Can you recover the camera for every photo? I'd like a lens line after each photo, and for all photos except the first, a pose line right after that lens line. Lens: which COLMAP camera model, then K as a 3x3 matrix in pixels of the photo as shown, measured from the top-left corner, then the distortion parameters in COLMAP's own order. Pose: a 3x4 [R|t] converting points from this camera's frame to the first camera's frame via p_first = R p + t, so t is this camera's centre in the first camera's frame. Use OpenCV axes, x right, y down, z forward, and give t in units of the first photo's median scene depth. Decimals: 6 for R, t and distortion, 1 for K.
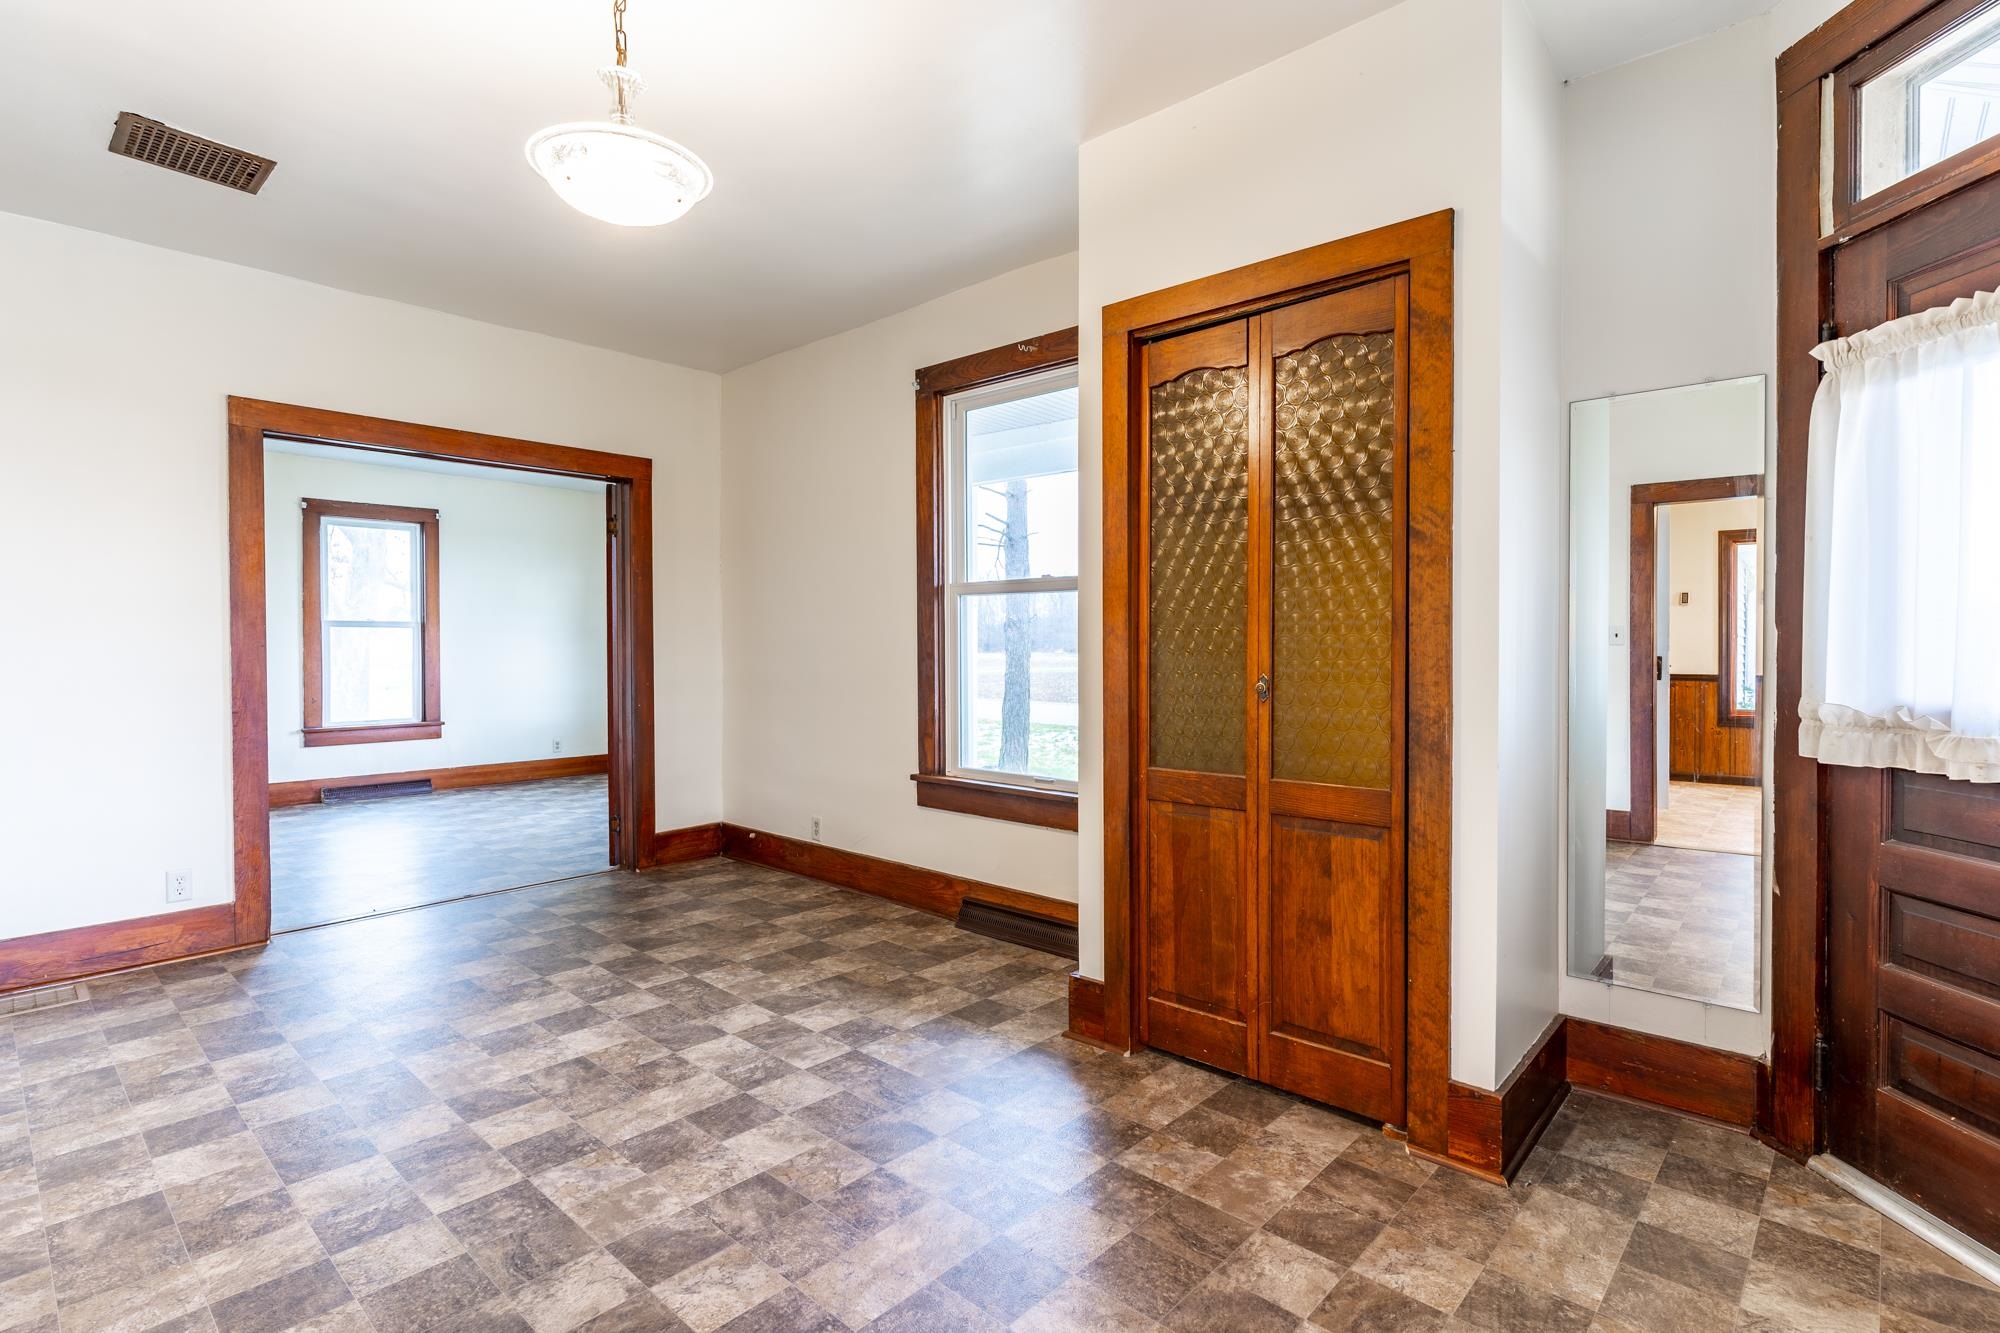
lens RADIAL K [[952.7, 0, 996.1], [0, 952.7, 663.4], [0, 0, 1]] dist [-0.002034, -0.000604]
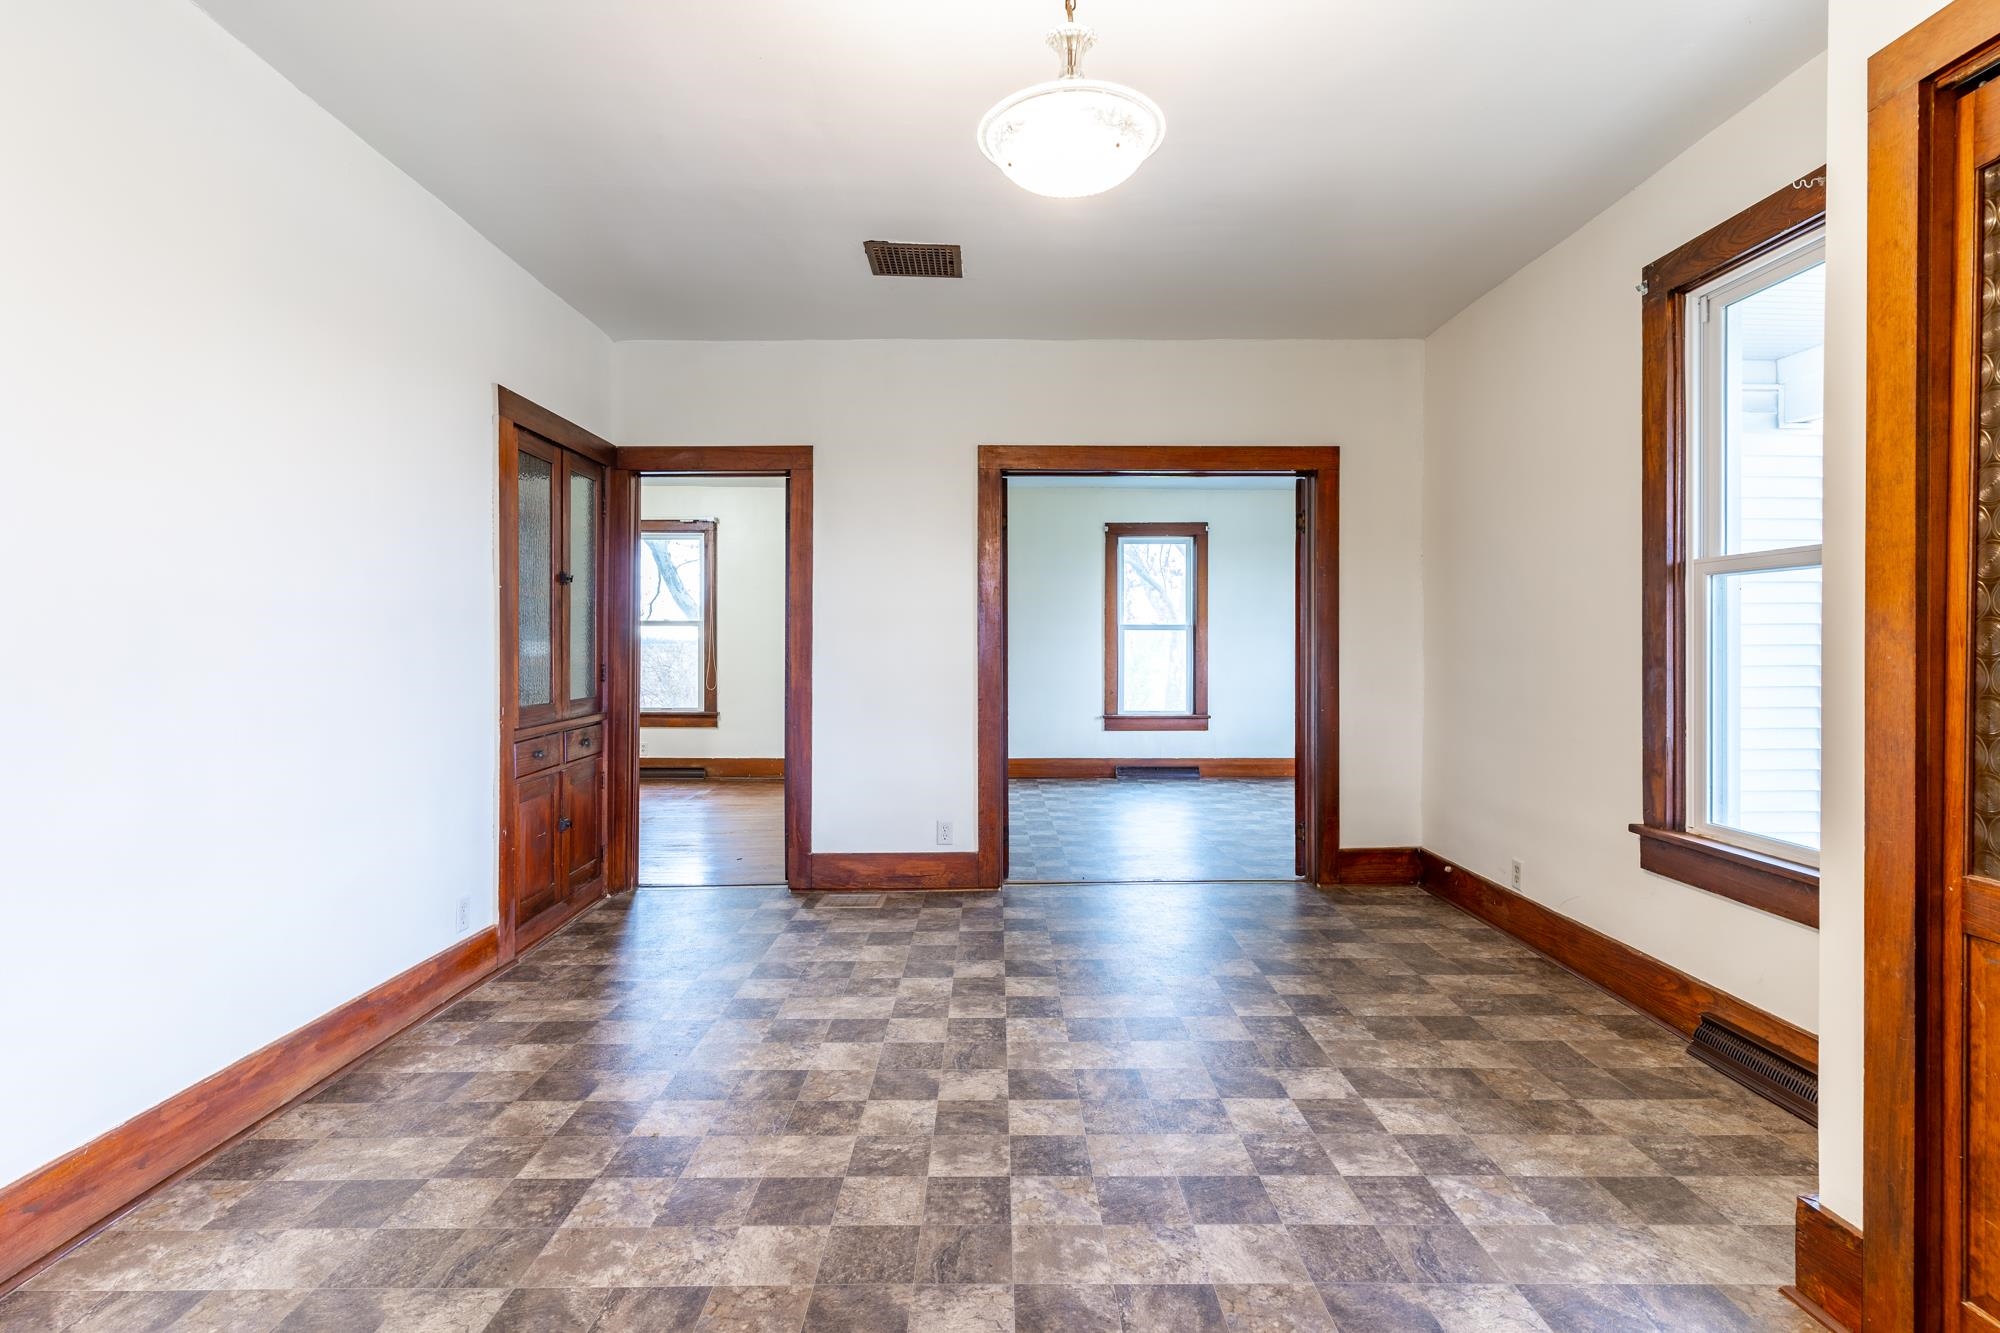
lens RADIAL K [[952.7, 0, 1005.5], [0, 952.7, 658.6], [0, 0, 1]] dist [-0.002034, -0.000604]
pose [[0.682126, 0.011330, -0.731147, 0.138938], [-0.015621, 0.999878, 0.000921, -0.004040], [0.731068, 0.010793, 0.682219, 0.180669]]
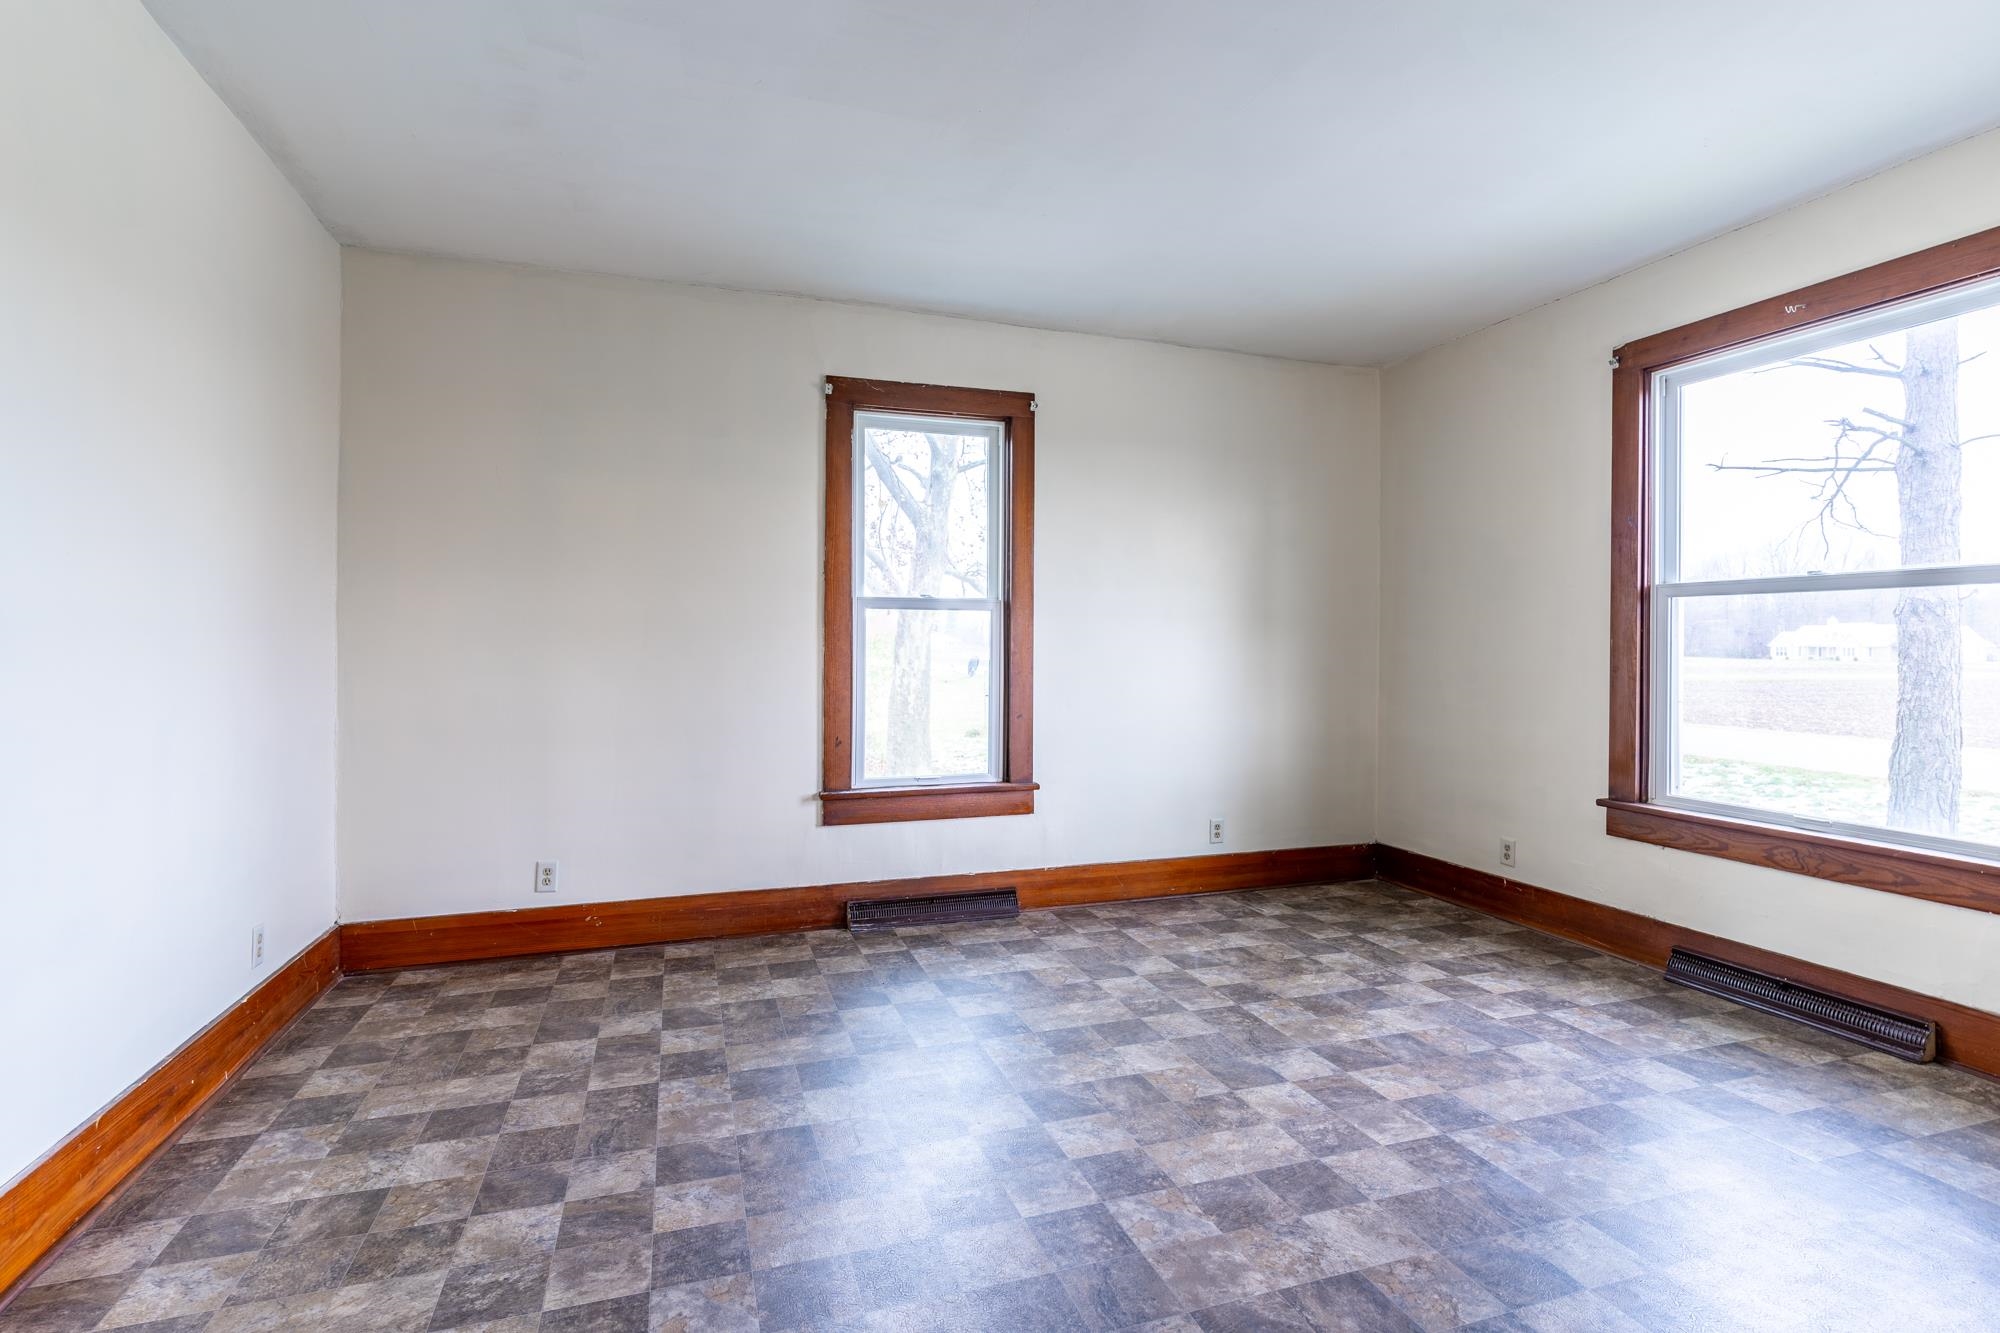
lens RADIAL K [[952.7, 0, 1002.9], [0, 952.7, 648.4], [0, 0, 1]] dist [-0.002034, -0.000604]
pose [[0.877624, 0.006269, -0.479309, 0.108625], [-0.017316, 0.999677, -0.018630, -0.009819], [0.479037, 0.024649, 0.877449, 0.235050]]
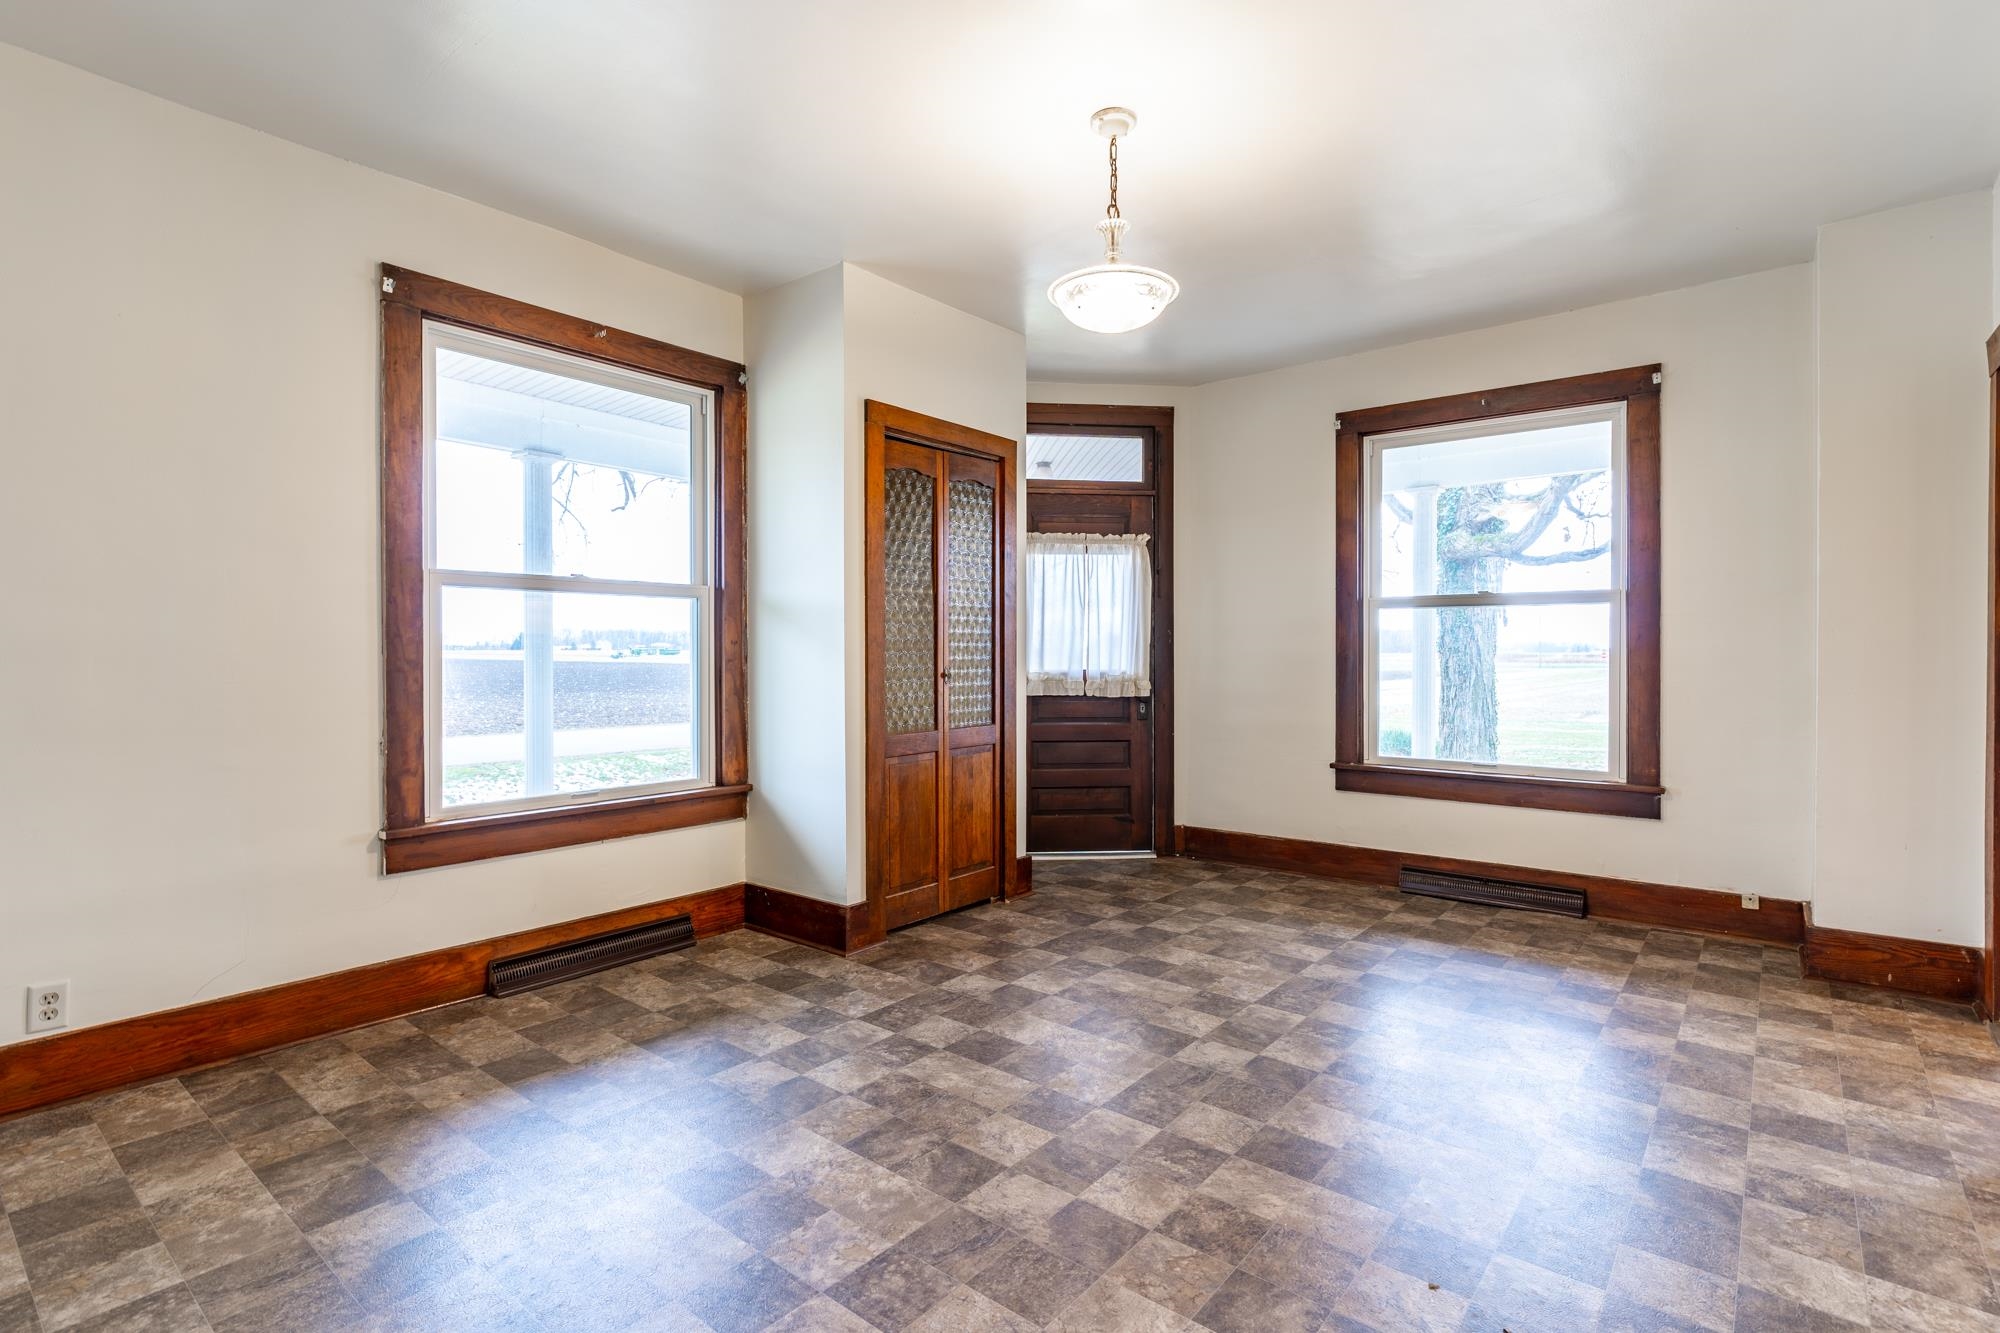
lens RADIAL K [[952.7, 0, 985.2], [0, 952.7, 663.1], [0, 0, 1]] dist [-0.002034, -0.000604]
pose [[-0.039294, -0.010383, 0.999174, -0.976359], [0.021795, 0.999699, 0.011246, -0.008576], [-0.998990, 0.022218, -0.039056, 0.697392]]
